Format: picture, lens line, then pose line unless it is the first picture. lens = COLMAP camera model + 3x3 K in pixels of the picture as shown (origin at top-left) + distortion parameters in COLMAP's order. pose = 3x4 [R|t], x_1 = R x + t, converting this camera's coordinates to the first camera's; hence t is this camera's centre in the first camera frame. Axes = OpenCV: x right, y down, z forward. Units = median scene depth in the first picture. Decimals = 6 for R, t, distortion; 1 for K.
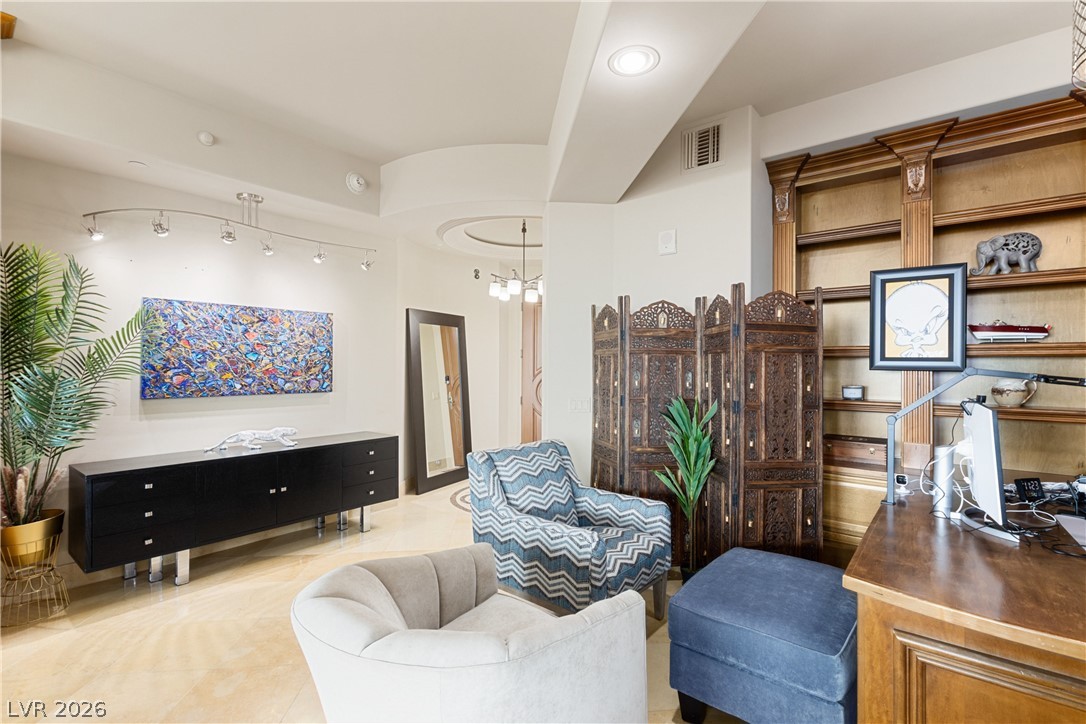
lens RADIAL K [[507.6, 0, 539.2], [0, 507.6, 358.3], [0, 0, 1]] dist [0.006229, 0.000816]
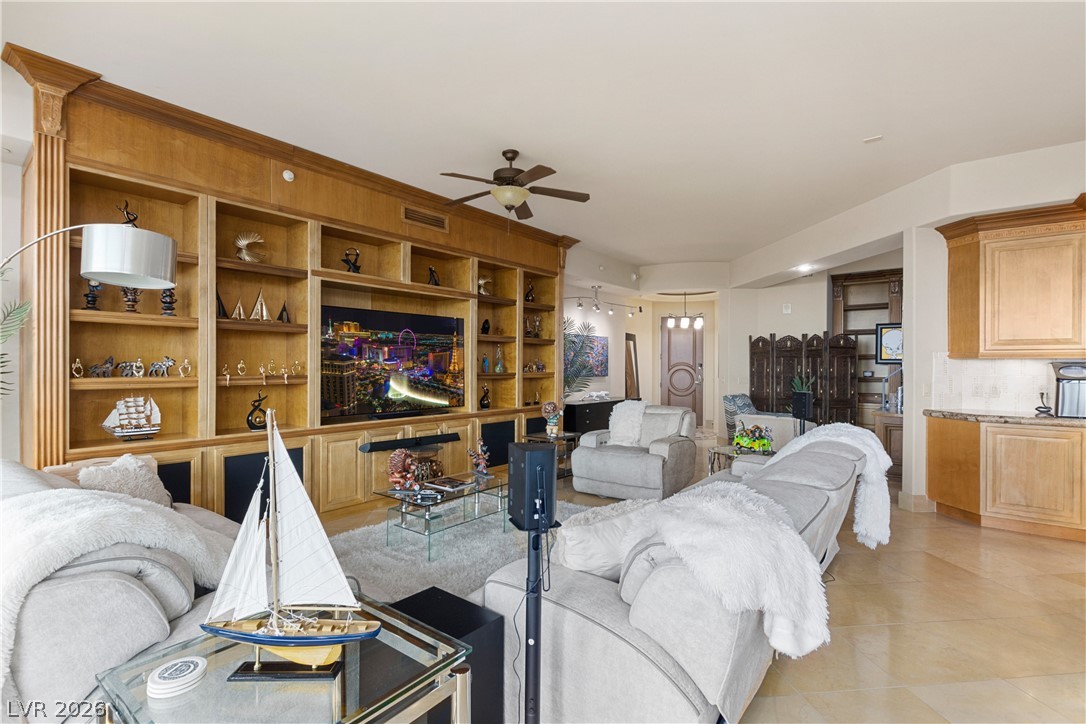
lens RADIAL K [[507.6, 0, 542.3], [0, 507.6, 364.5], [0, 0, 1]] dist [0.006229, 0.000816]
pose [[0.999930, -0.000617, 0.011845, -0.917875], [0.000482, 0.999935, 0.011393, -0.003814], [-0.011851, -0.011387, 0.999865, -1.335374]]
